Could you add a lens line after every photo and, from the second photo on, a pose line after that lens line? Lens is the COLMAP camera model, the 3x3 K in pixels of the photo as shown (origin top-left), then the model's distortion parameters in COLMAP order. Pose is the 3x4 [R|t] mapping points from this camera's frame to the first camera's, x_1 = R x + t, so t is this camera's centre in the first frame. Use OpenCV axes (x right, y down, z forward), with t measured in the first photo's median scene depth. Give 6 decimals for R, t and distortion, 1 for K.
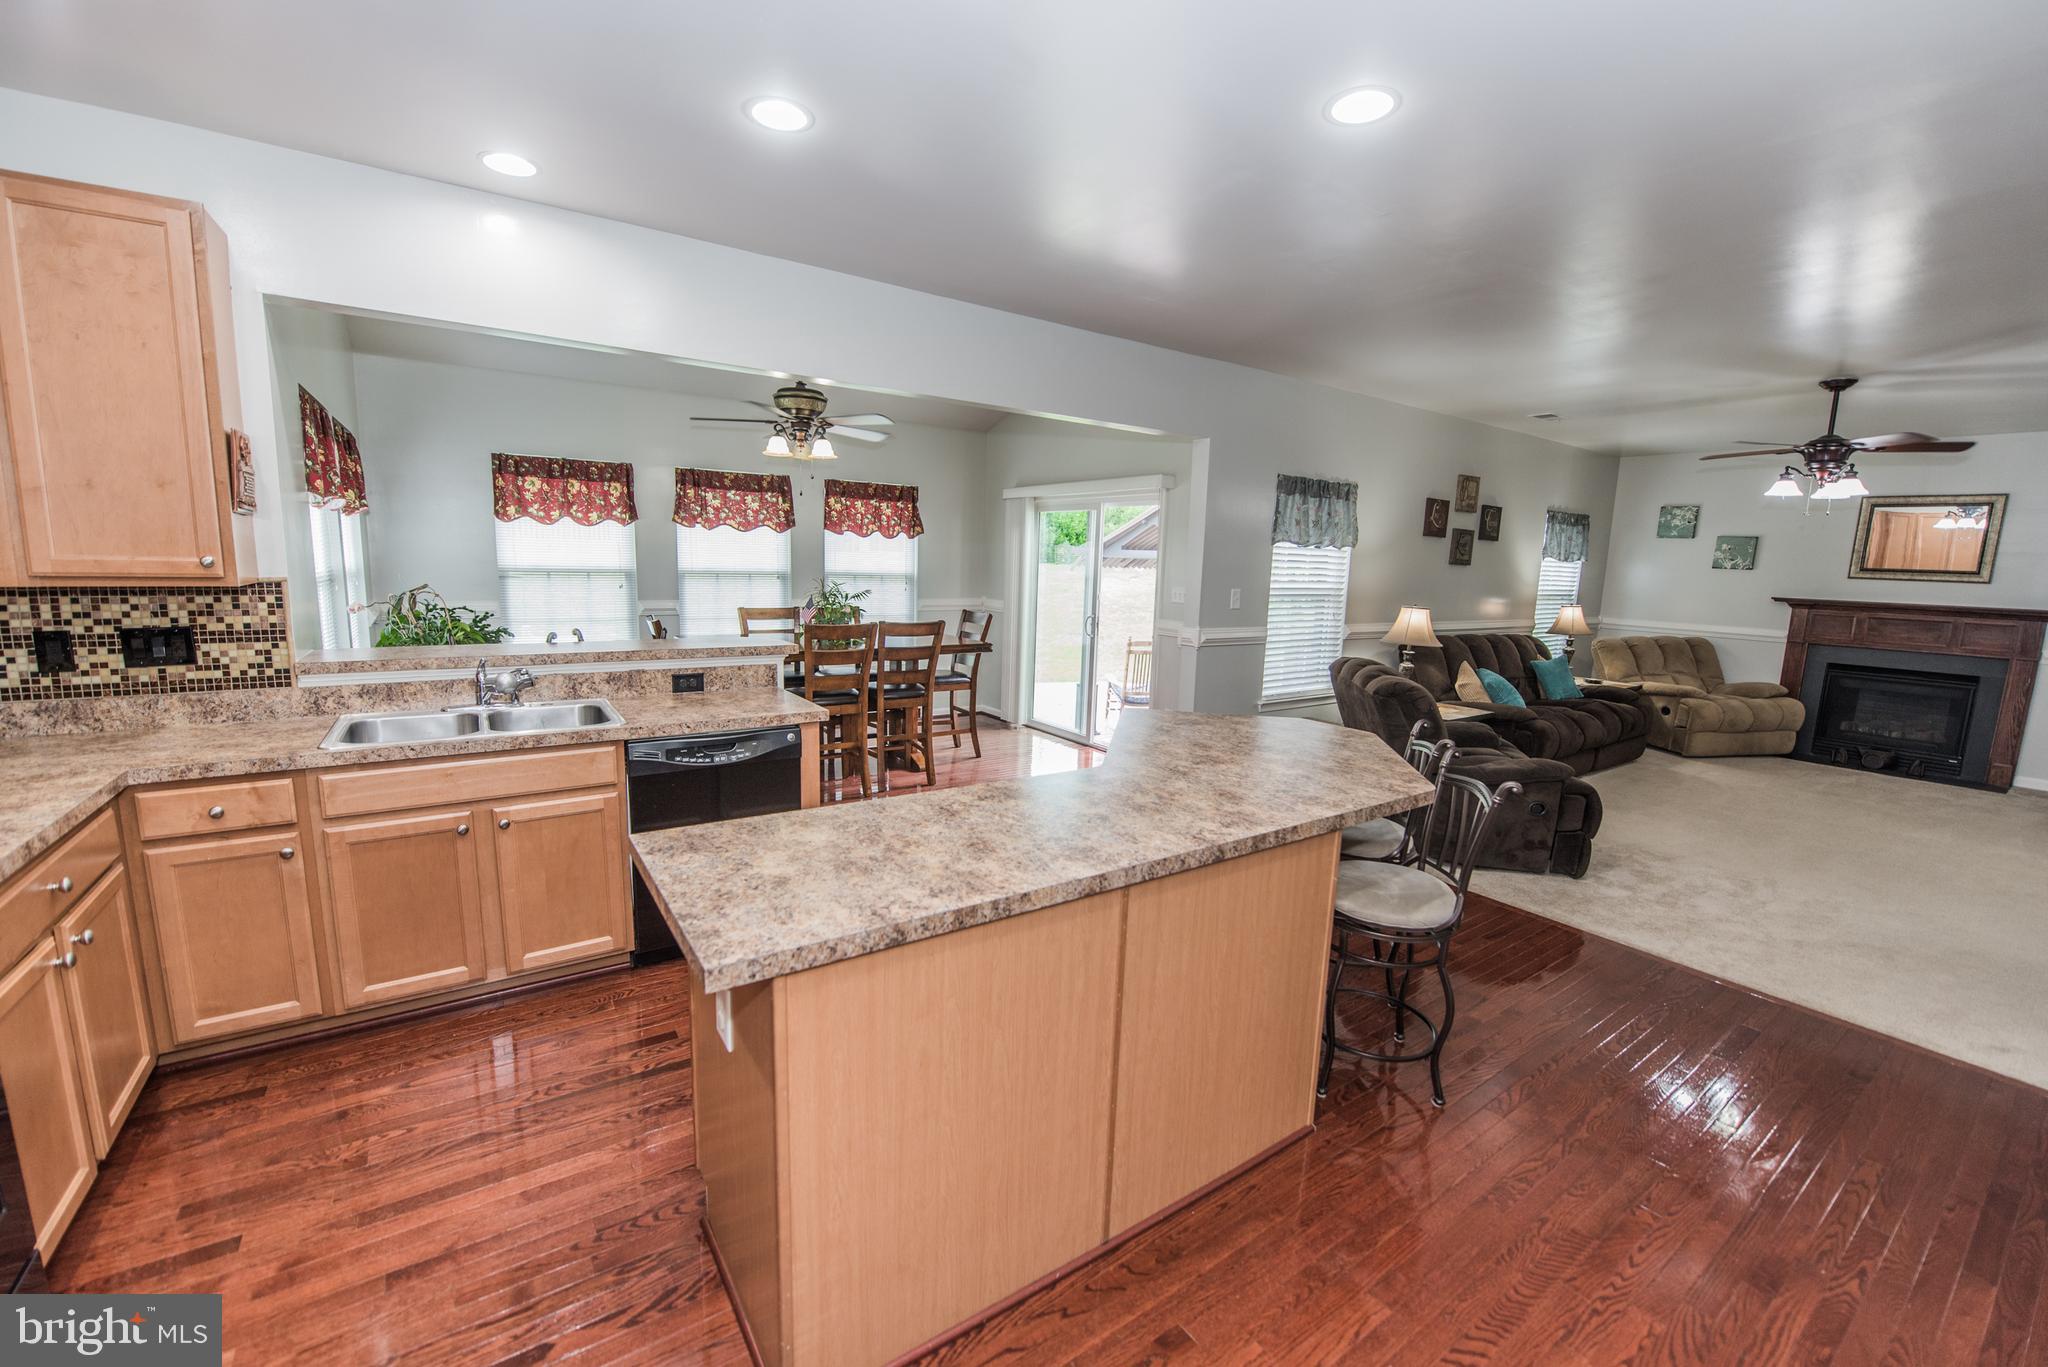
lens RADIAL K [[818.2, 0, 1024.0], [0, 818.2, 683.5], [0, 0, 1]] dist [-0.017318, -0.000062]
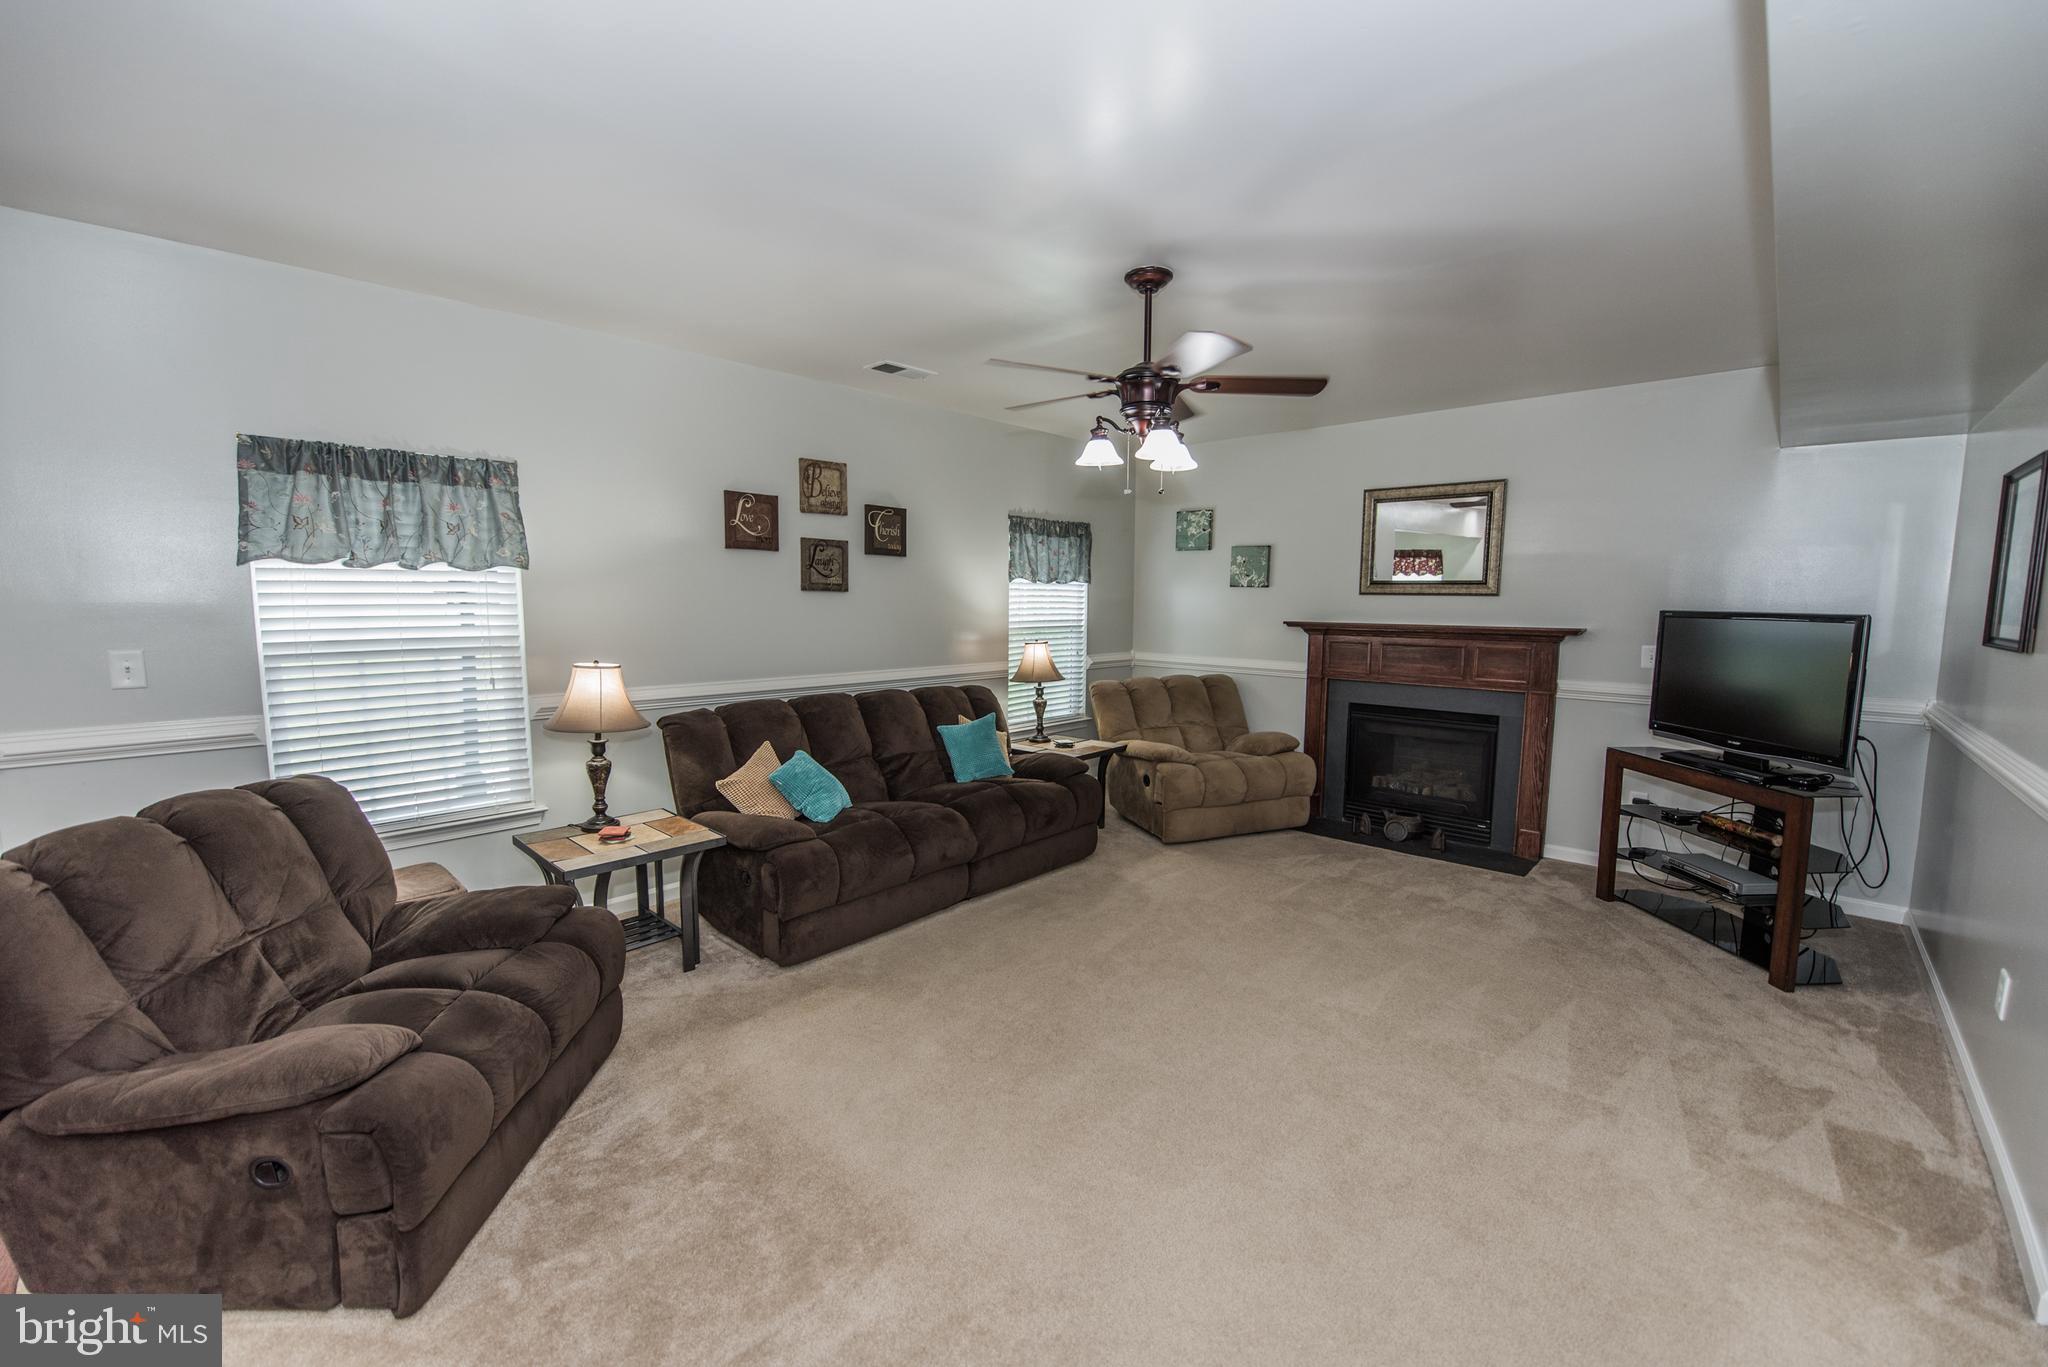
lens RADIAL K [[811.6, 0, 1018.8], [0, 811.6, 679.3], [0, 0, 1]] dist [-0.001307, -0.000063]
pose [[0.978086, -0.045948, 0.203069, 0.547220], [0.055447, 0.997606, -0.041335, -0.035028], [-0.200683, 0.051688, 0.978292, 0.302957]]
